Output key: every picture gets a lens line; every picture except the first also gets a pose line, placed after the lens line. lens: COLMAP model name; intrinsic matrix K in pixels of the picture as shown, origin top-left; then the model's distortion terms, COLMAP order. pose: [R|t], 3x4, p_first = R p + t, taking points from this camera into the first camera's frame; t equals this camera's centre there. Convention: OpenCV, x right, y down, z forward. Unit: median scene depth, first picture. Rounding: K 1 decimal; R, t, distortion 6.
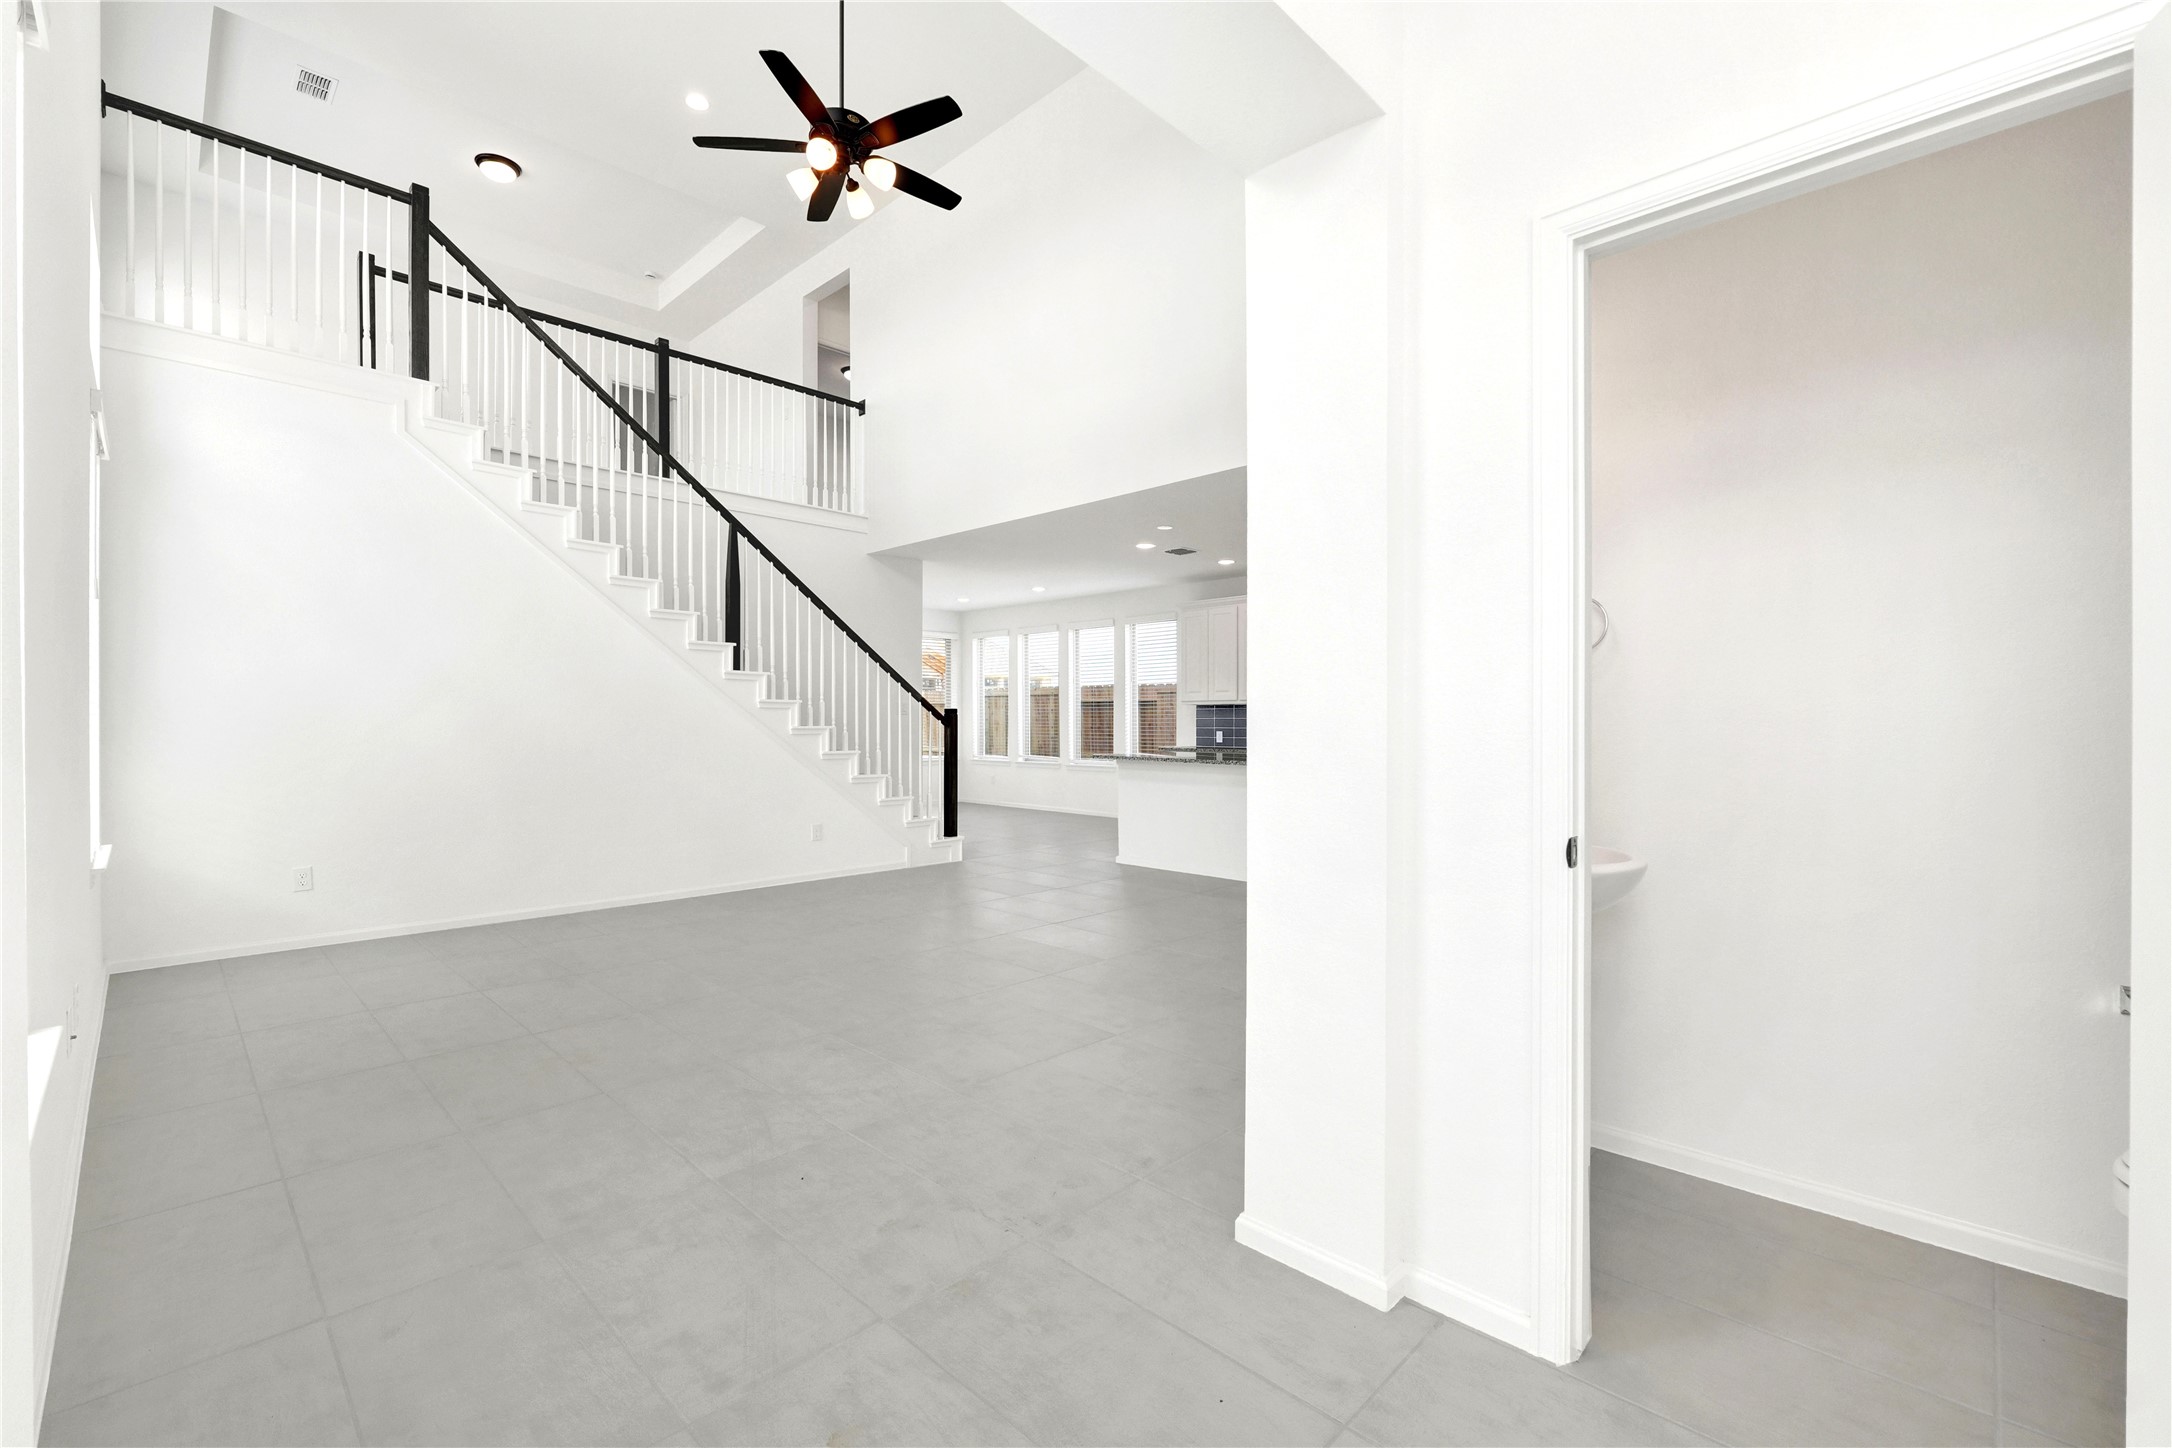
lens RADIAL K [[917.2, 0, 1092.1], [0, 917.2, 714.1], [0, 0, 1]] dist [-0.008311, 0.004512]
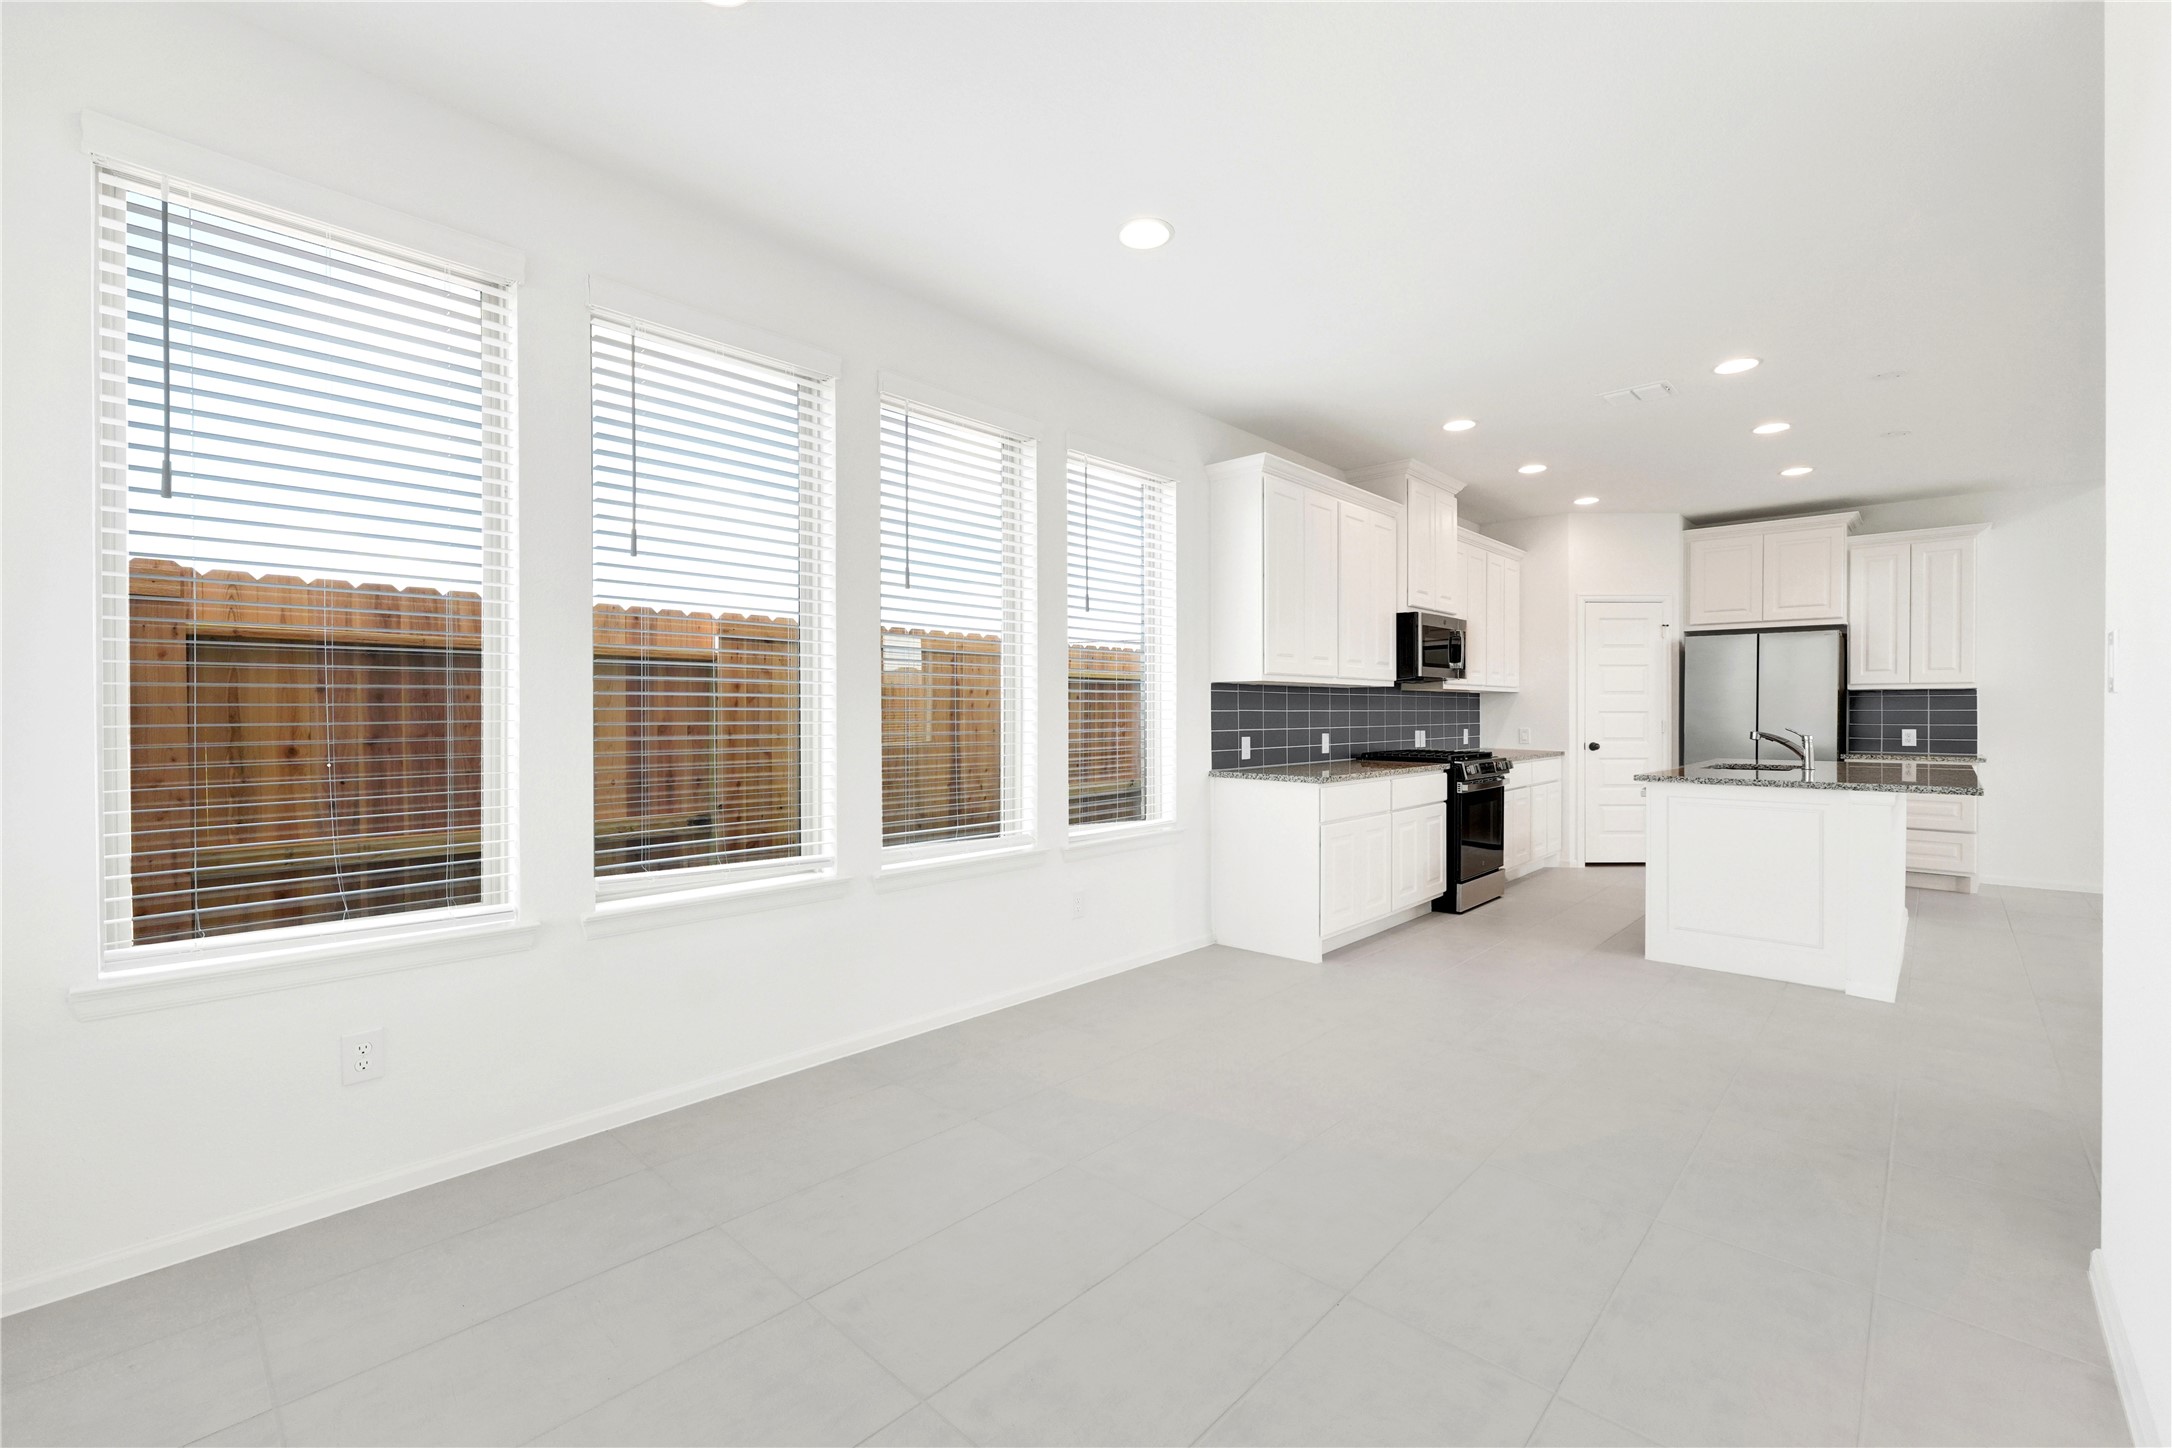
lens RADIAL K [[917.2, 0, 1075.8], [0, 917.2, 719.4], [0, 0, 1]] dist [-0.008311, 0.004512]
pose [[0.005044, -0.004664, 0.999976, -0.571179], [-0.006864, 0.999965, 0.004699, 0.011858], [-0.999964, -0.006887, 0.005012, 1.740723]]
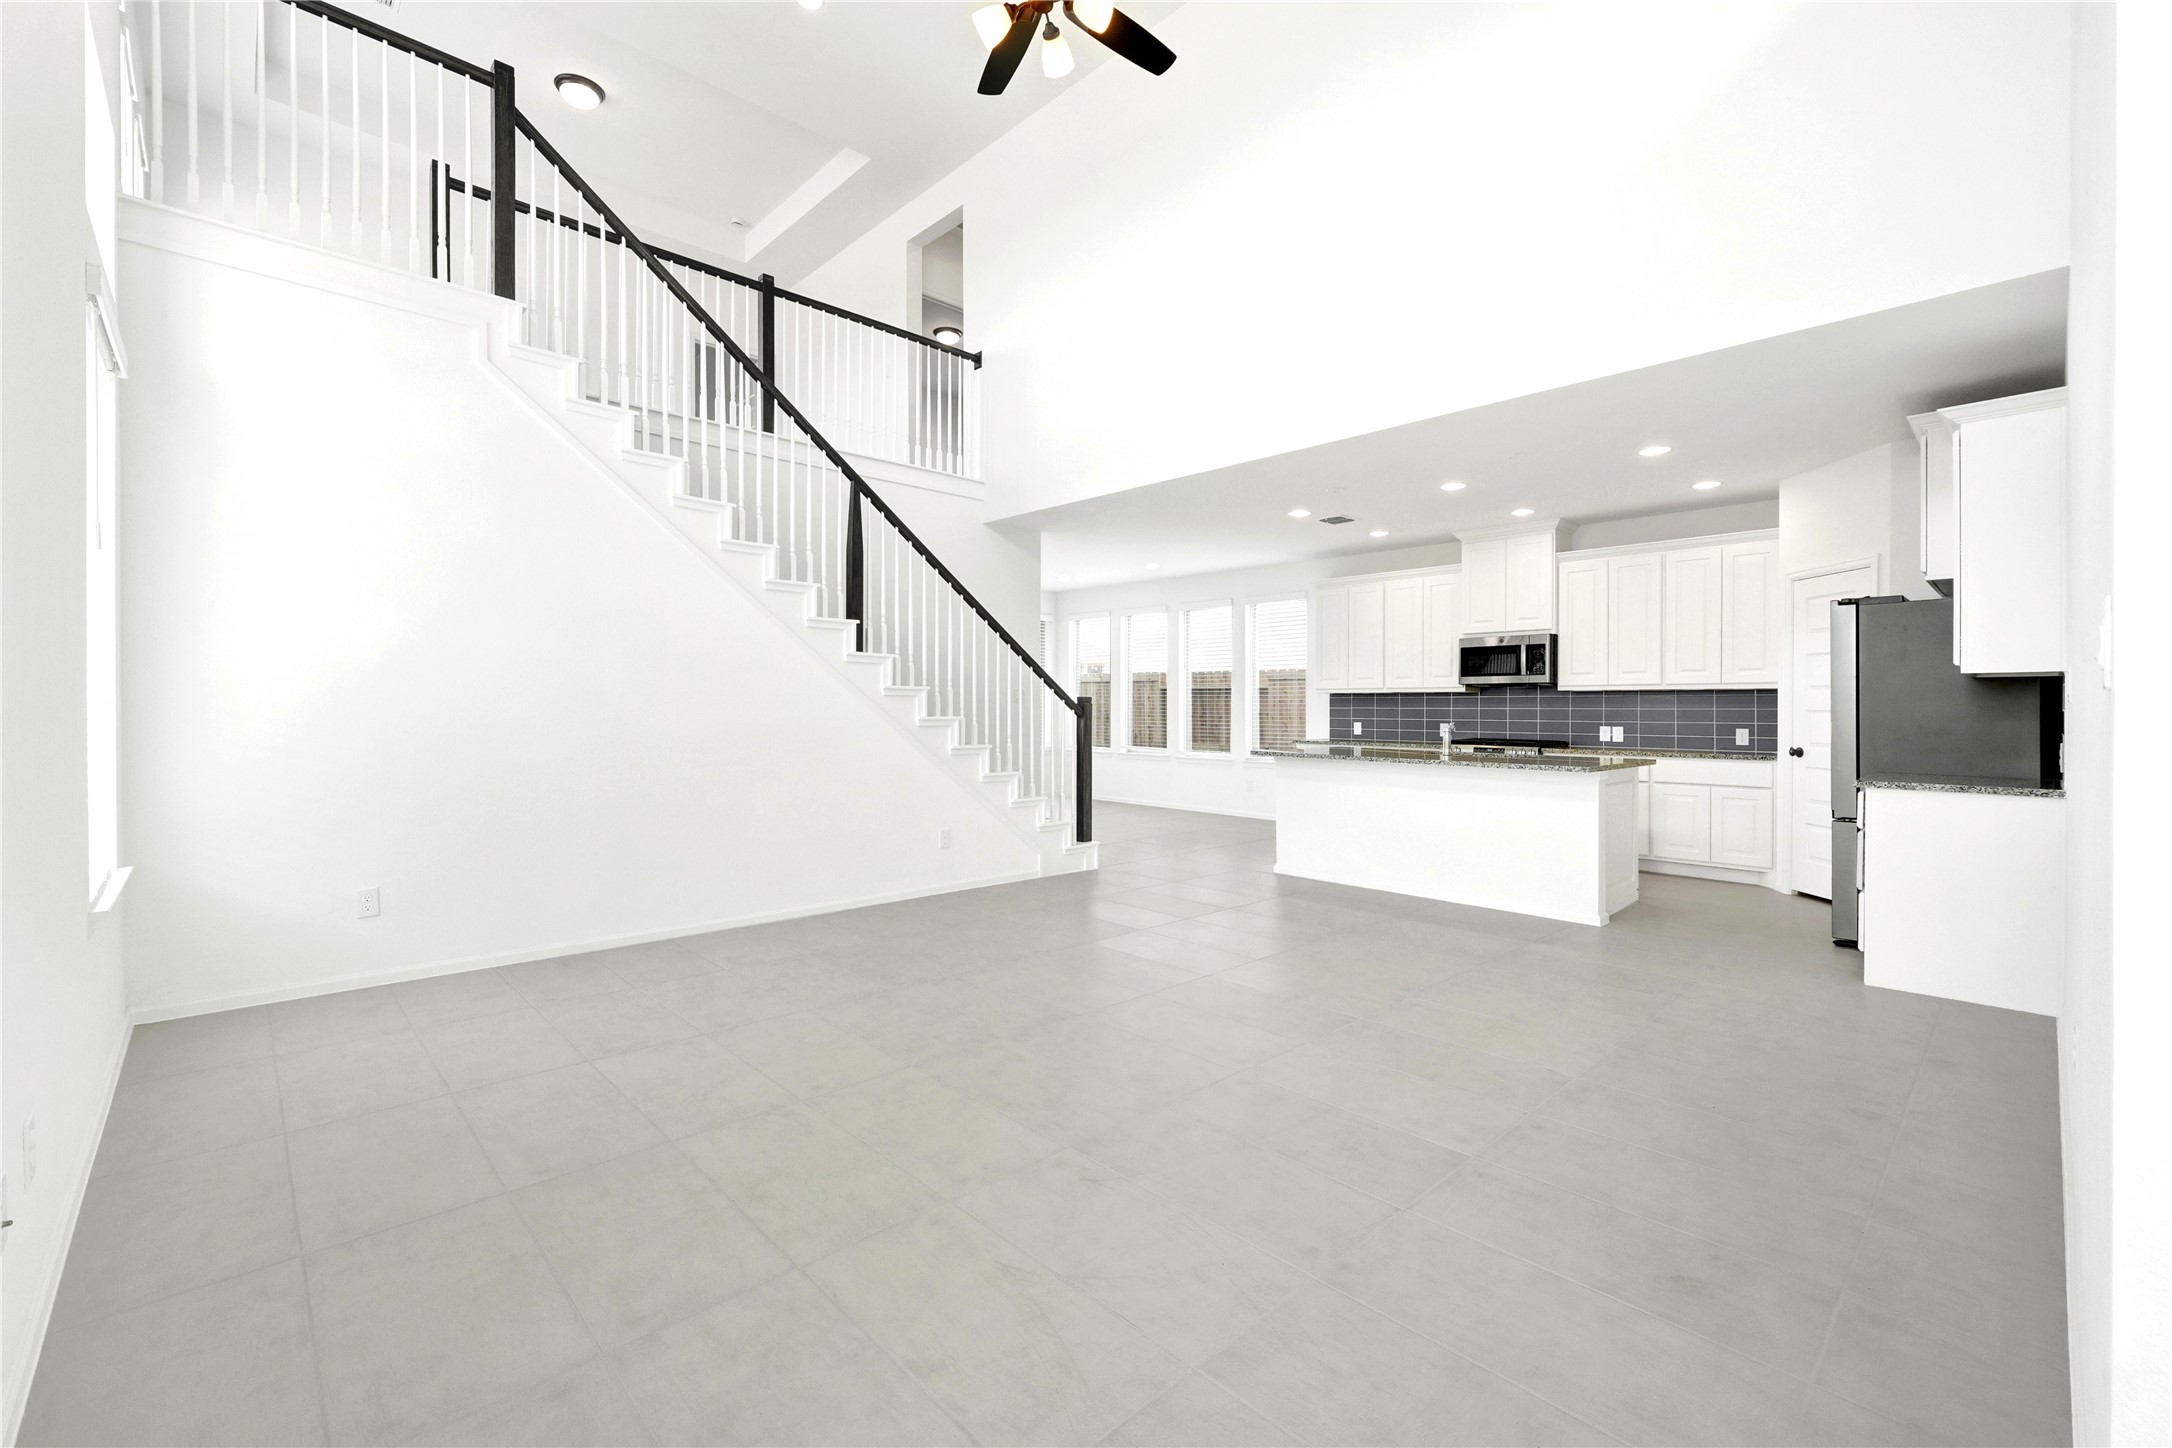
lens RADIAL K [[917.2, 0, 1113.5], [0, 917.2, 708.7], [0, 0, 1]] dist [-0.008311, 0.004512]
pose [[0.999520, 0.005843, -0.030409, -0.118924], [-0.005559, 0.999940, 0.009417, -0.003621], [0.030462, -0.009244, 0.999493, 0.140595]]
